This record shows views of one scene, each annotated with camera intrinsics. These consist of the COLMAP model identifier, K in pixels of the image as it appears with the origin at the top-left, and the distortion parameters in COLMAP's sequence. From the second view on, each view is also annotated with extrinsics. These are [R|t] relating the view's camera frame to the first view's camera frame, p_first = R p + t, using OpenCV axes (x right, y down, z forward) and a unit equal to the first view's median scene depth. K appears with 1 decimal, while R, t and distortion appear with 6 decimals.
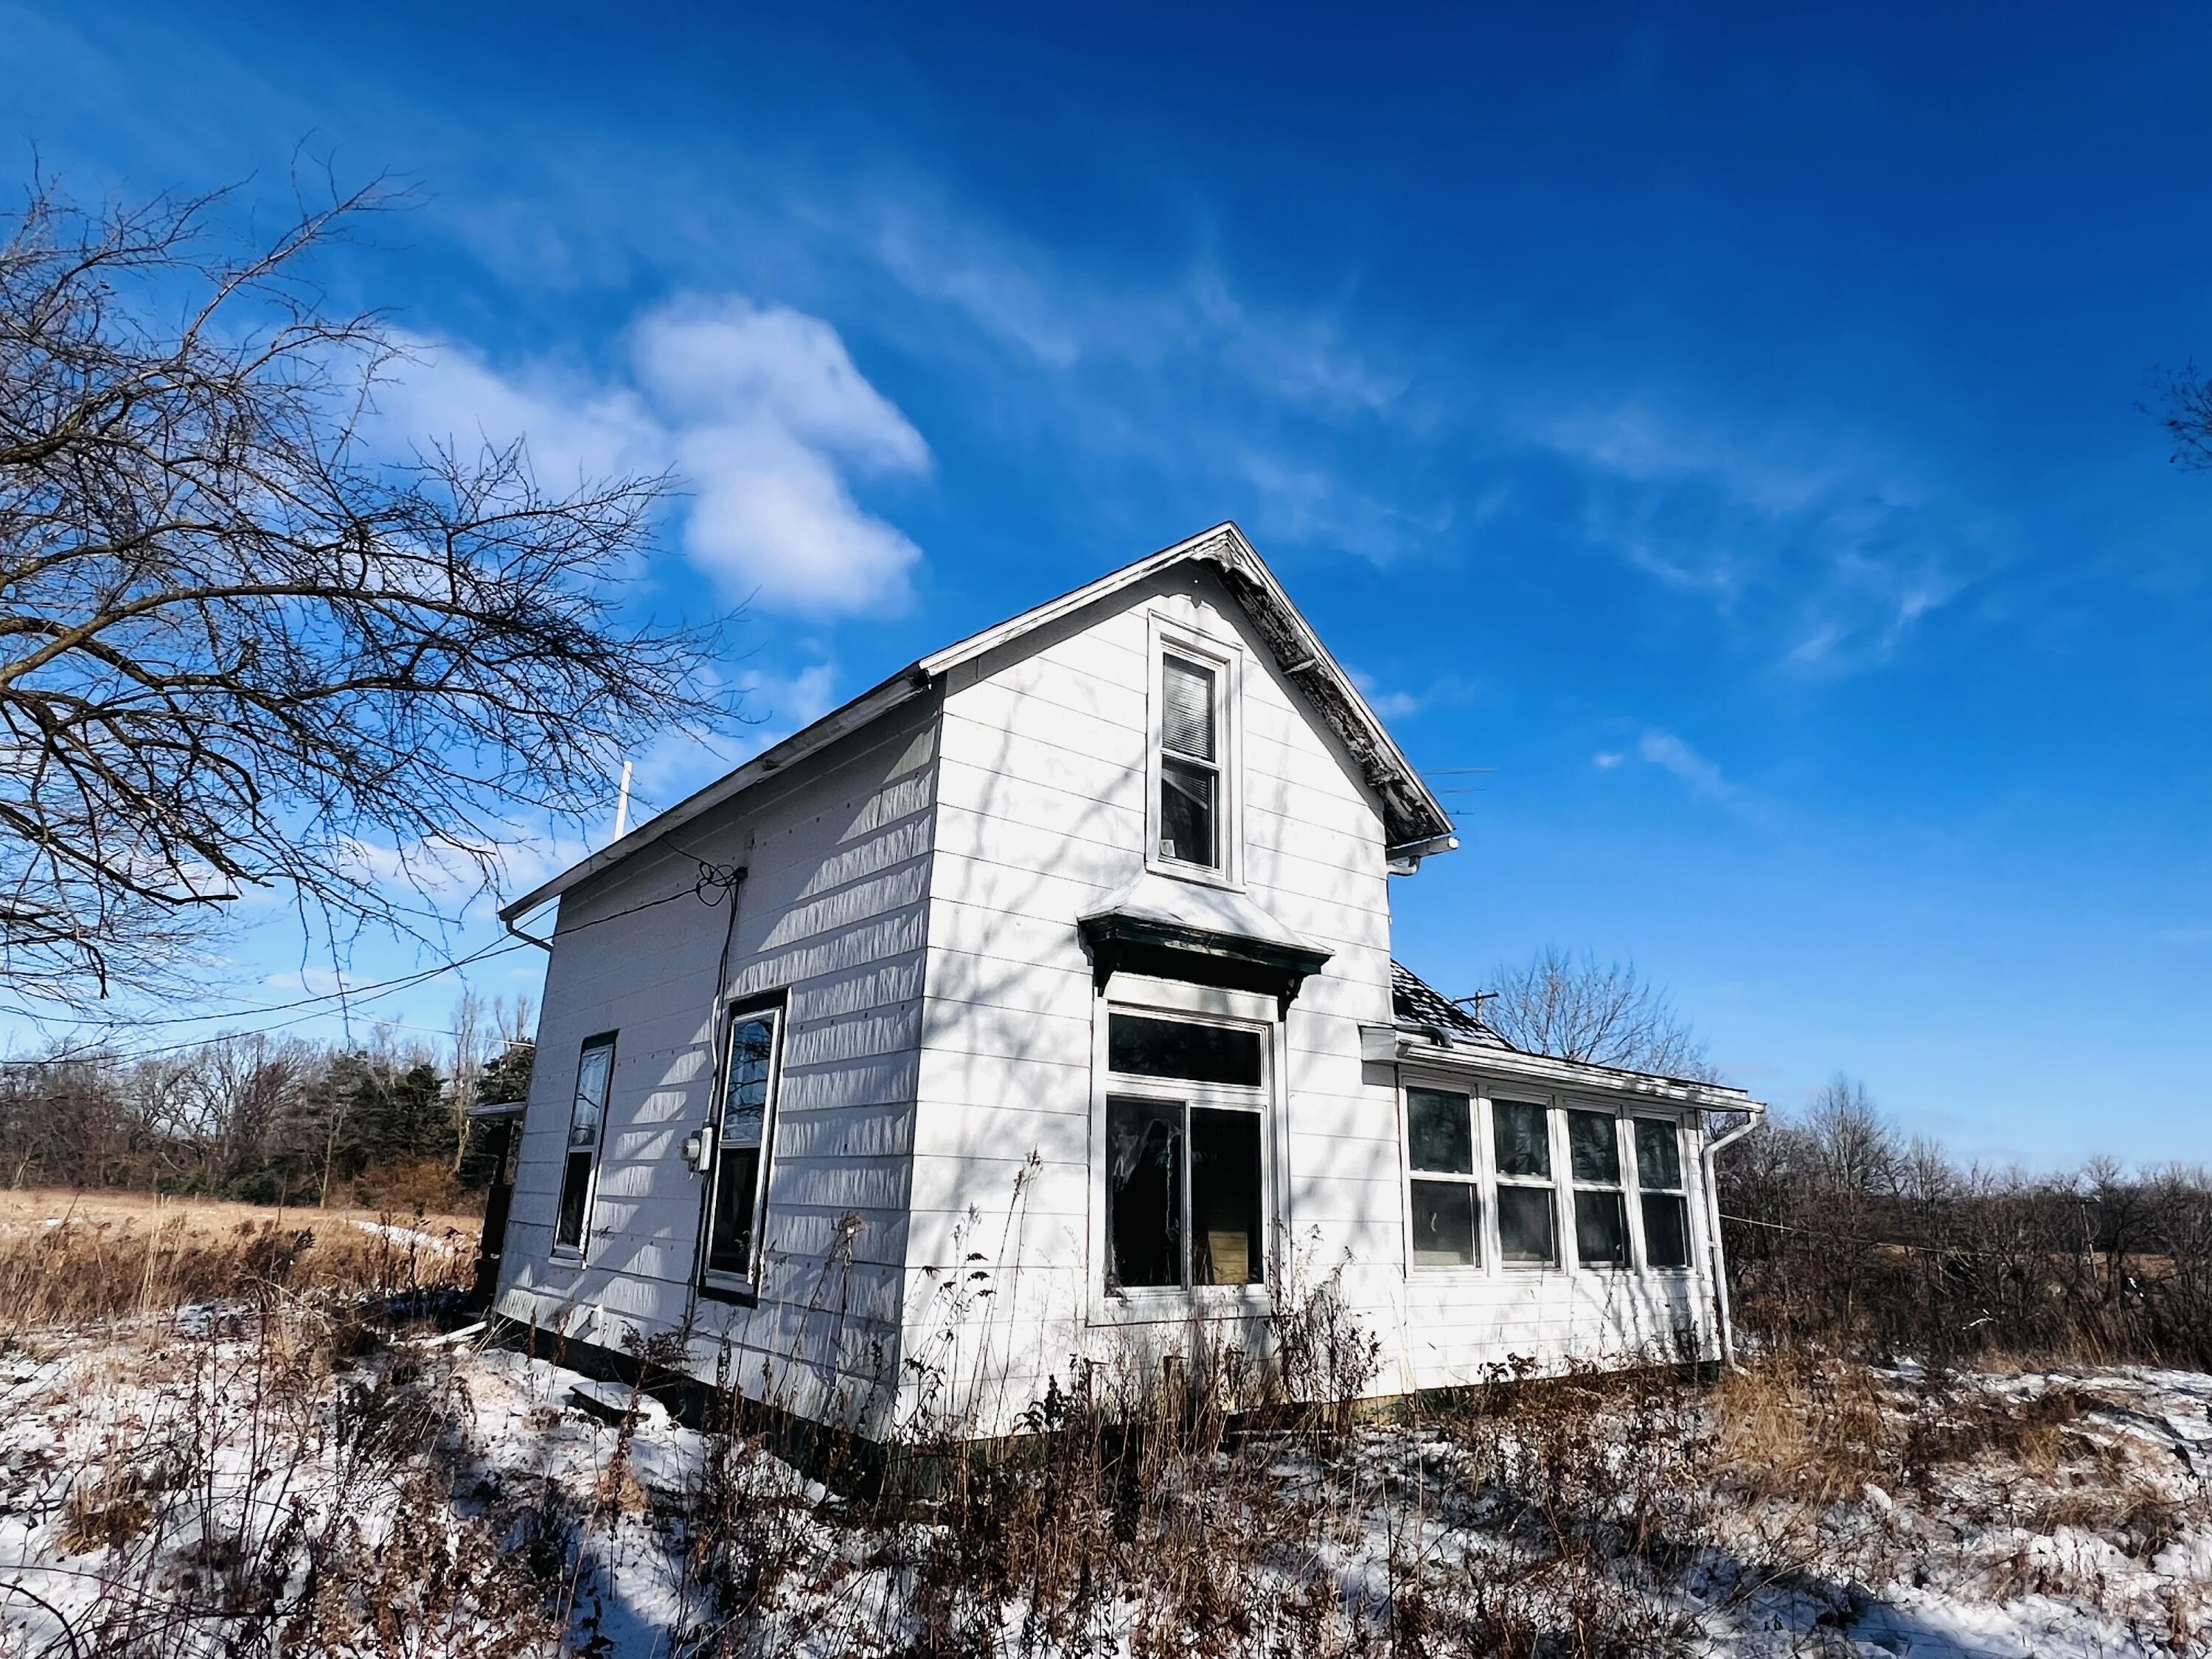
lens RADIAL K [[1231.4, 0, 1106.0], [0, 1231.4, 829.5], [0, 0, 1]] dist [0.005320, -0.015628]
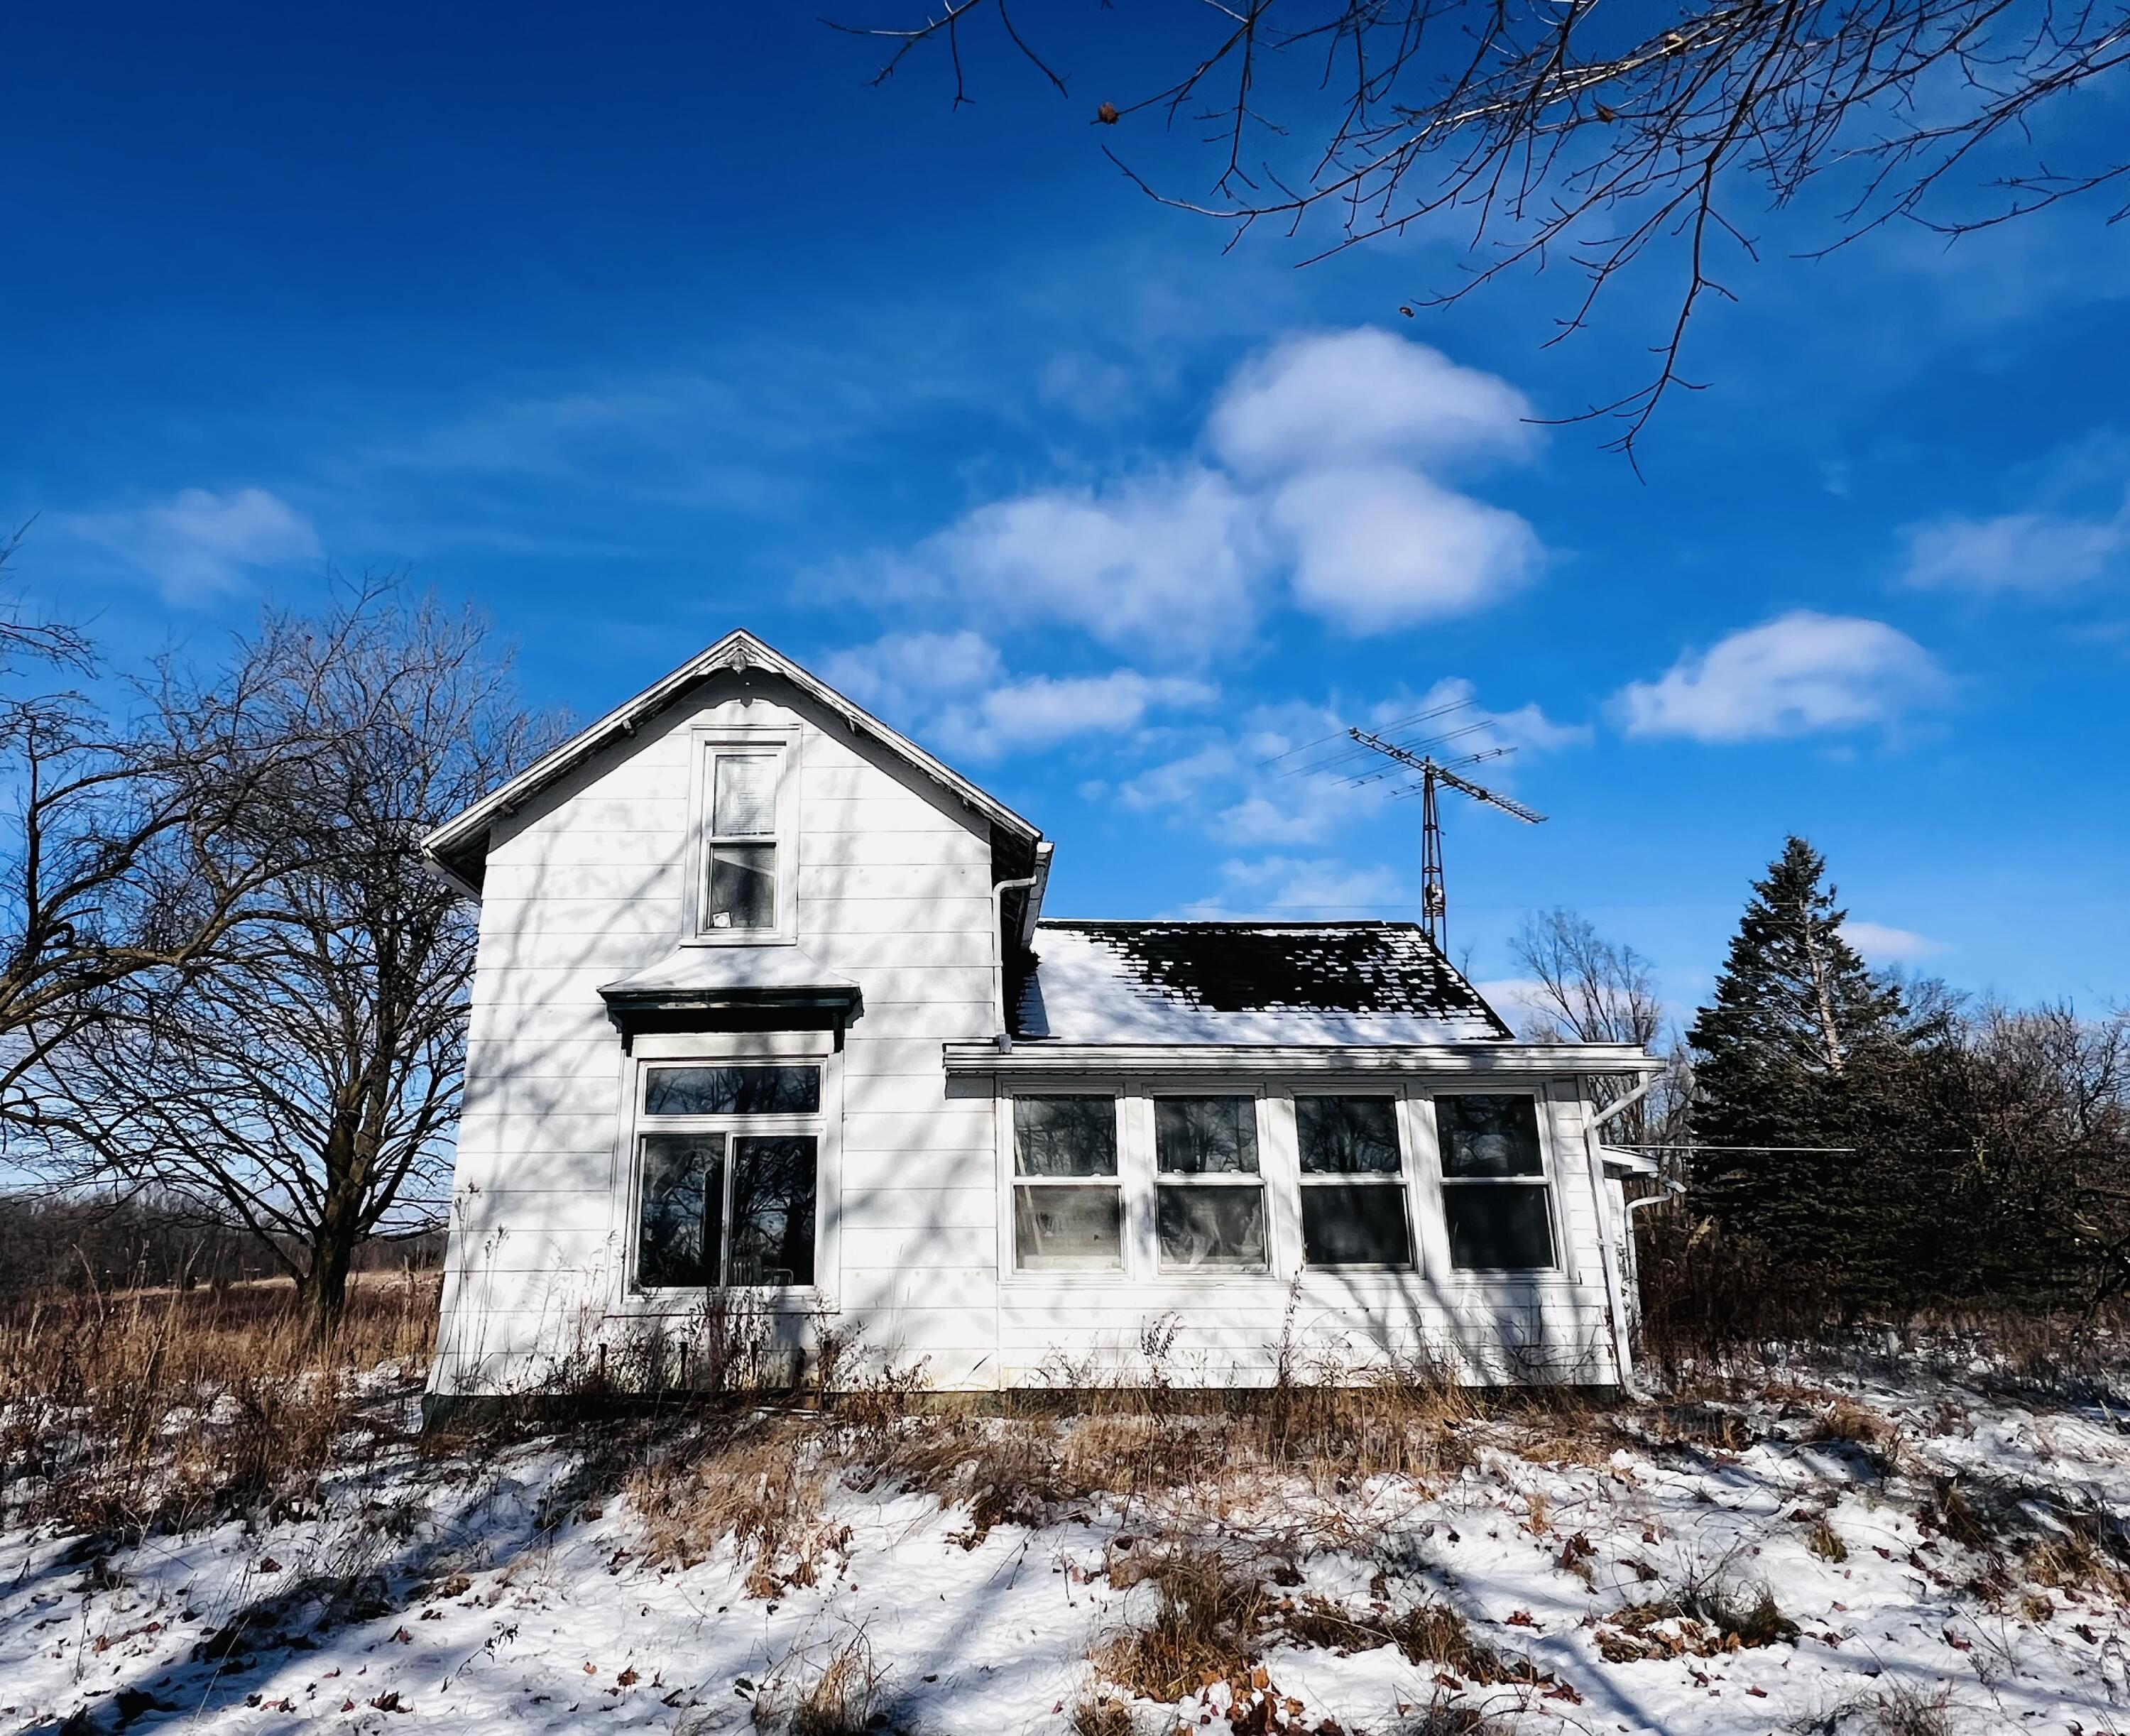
lens RADIAL K [[1284.0, 0, 987.7], [0, 1284.0, 866.4], [0, 0, 1]] dist [-0.001096, -0.000078]
pose [[0.790152, -0.210988, -0.575451, 0.957738], [0.207655, 0.975509, -0.072537, 0.105289], [0.576662, -0.062180, 0.814613, 0.145998]]
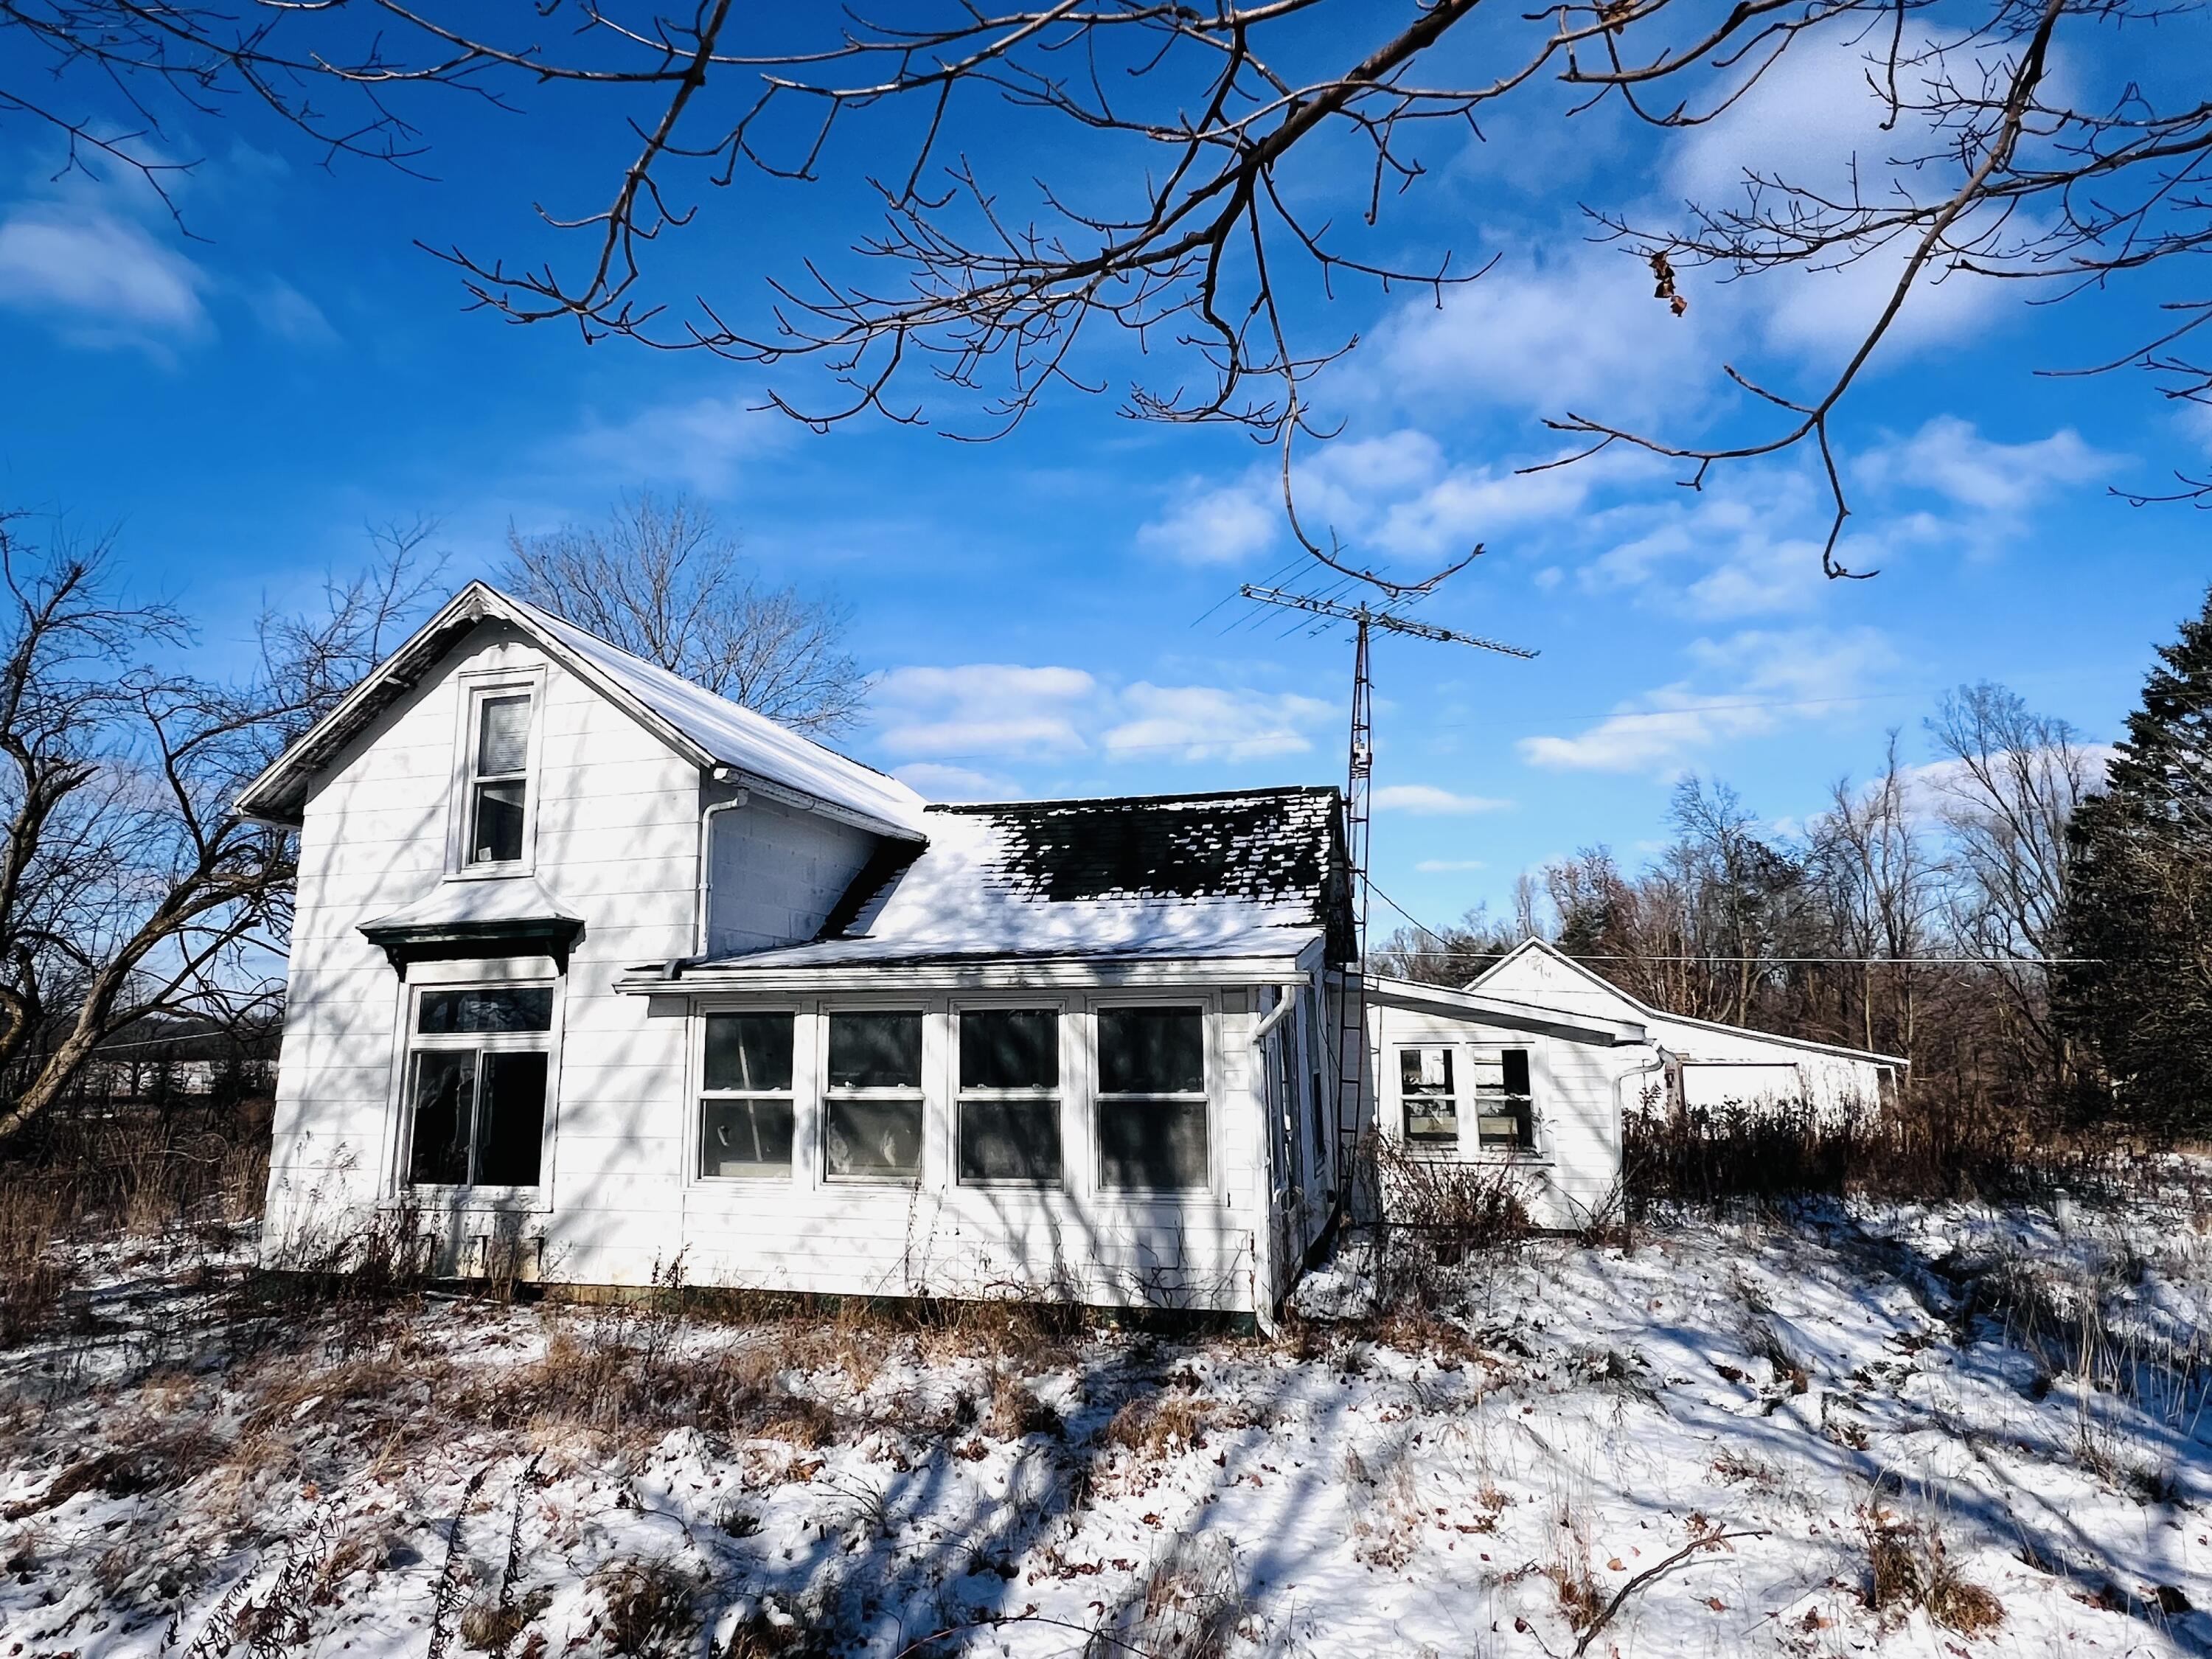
lens RADIAL K [[1231.4, 0, 1106.0], [0, 1231.4, 829.5], [0, 0, 1]] dist [0.005320, -0.015628]
pose [[0.603581, -0.174040, -0.778075, 1.430986], [0.258419, 0.965907, -0.015590, 0.175545], [0.754261, -0.191659, 0.627978, 0.677290]]
